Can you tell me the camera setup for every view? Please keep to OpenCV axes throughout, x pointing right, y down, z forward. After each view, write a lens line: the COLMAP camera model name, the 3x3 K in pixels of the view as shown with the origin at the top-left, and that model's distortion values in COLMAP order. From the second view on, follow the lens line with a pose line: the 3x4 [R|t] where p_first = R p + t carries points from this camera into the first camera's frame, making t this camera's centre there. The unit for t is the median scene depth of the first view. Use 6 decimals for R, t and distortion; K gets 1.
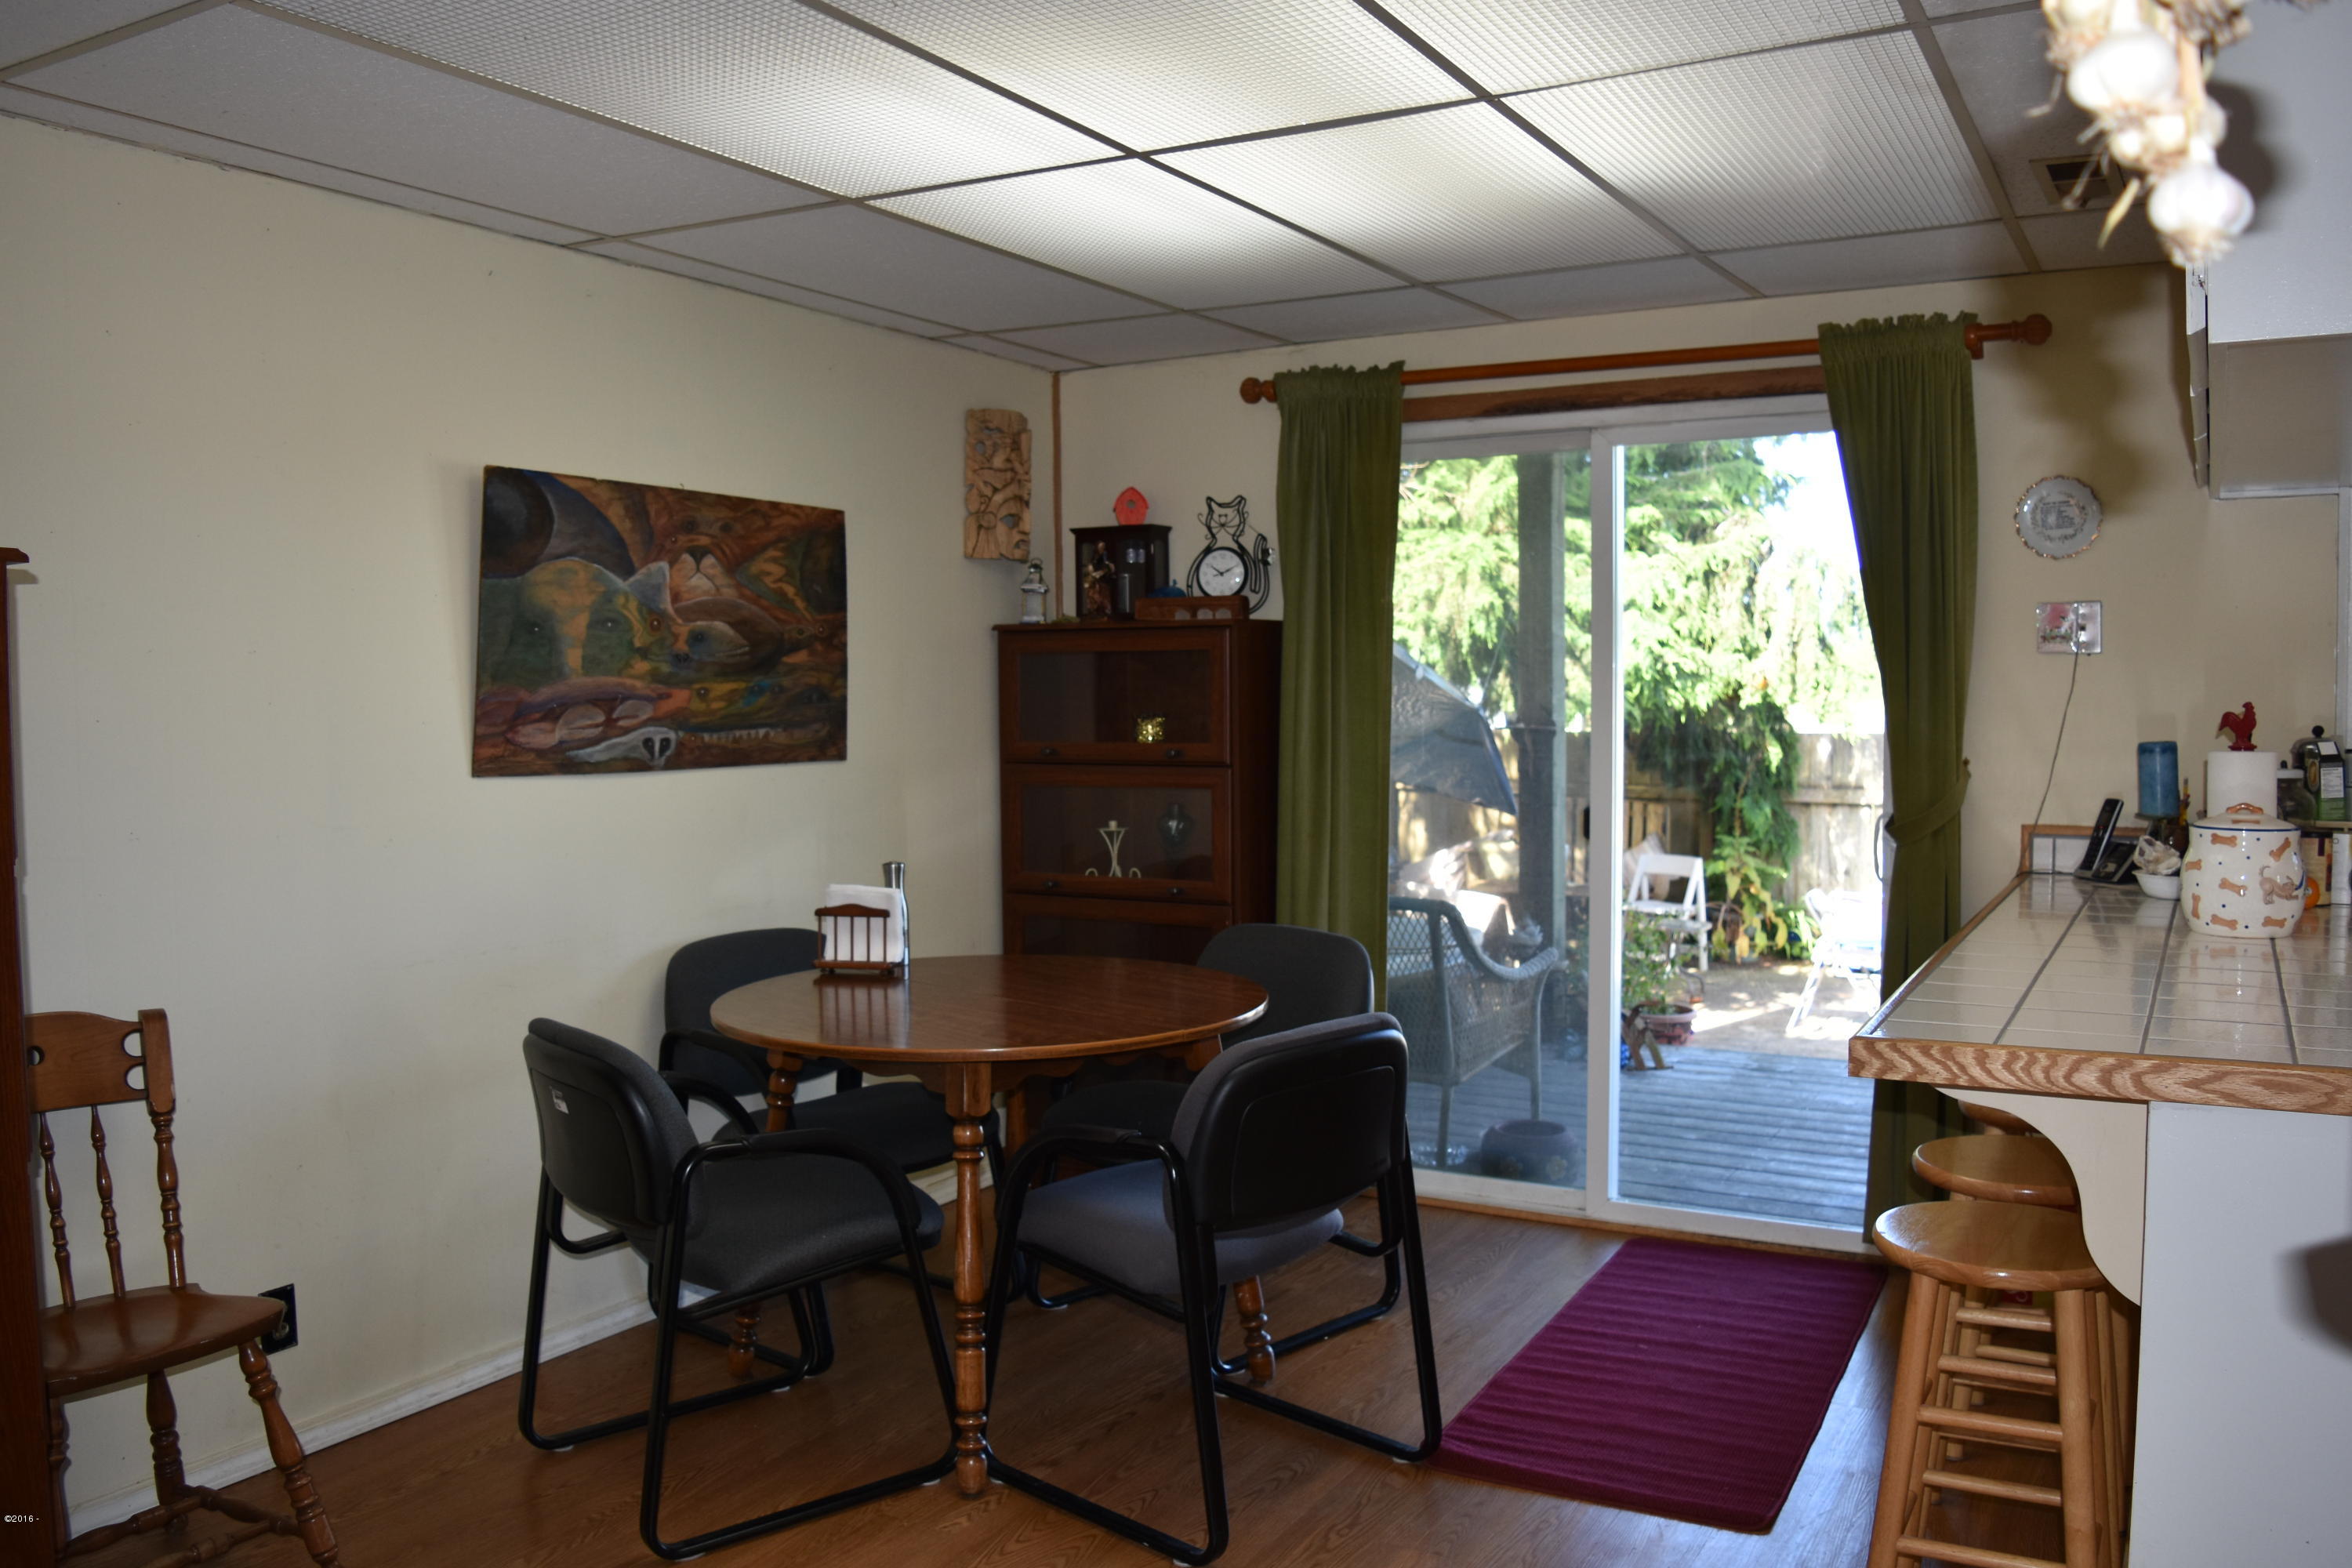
lens RADIAL K [[1865.7, 0, 1176.1], [0, 1865.7, 787.7], [0, 0, 1]] dist [-0.075101, 0.011359]
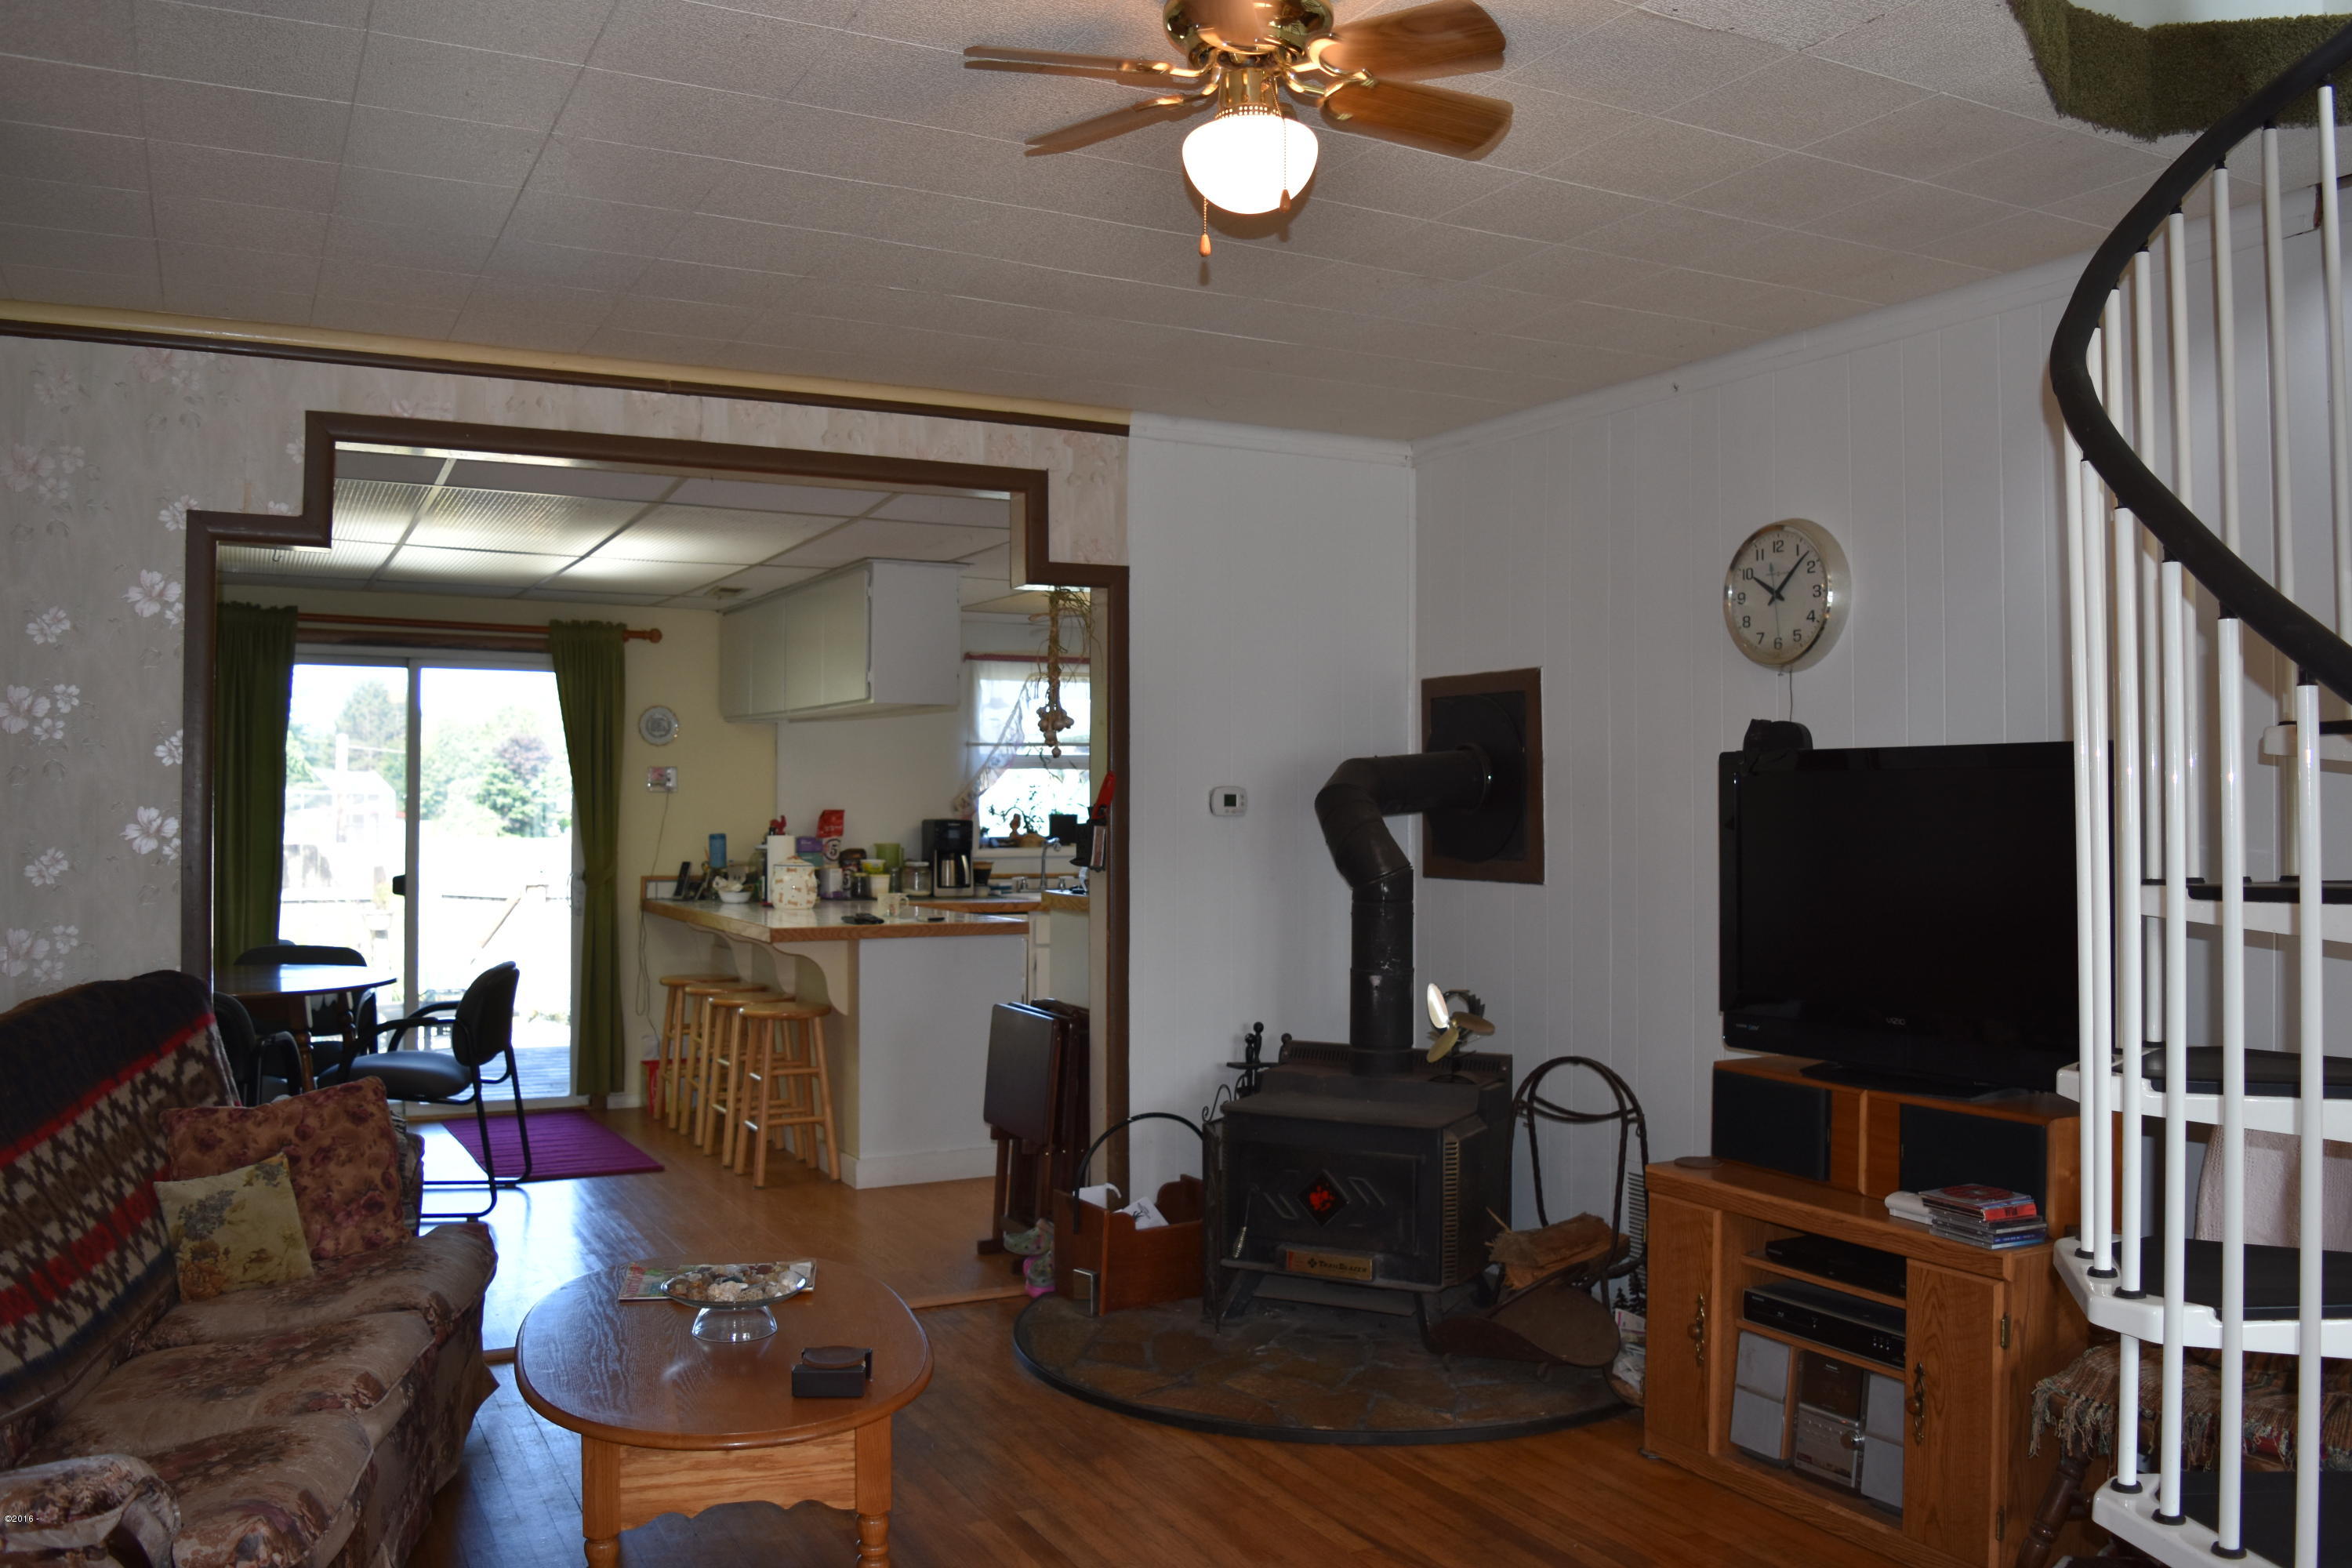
lens RADIAL K [[1865.7, 0, 1177.9], [0, 1865.7, 781.0], [0, 0, 1]] dist [-0.075101, 0.011359]
pose [[0.548247, 0.024833, 0.835948, -0.938728], [0.034525, 0.998035, -0.052291, 0.043195], [-0.835603, 0.057530, 0.546312, -0.621909]]
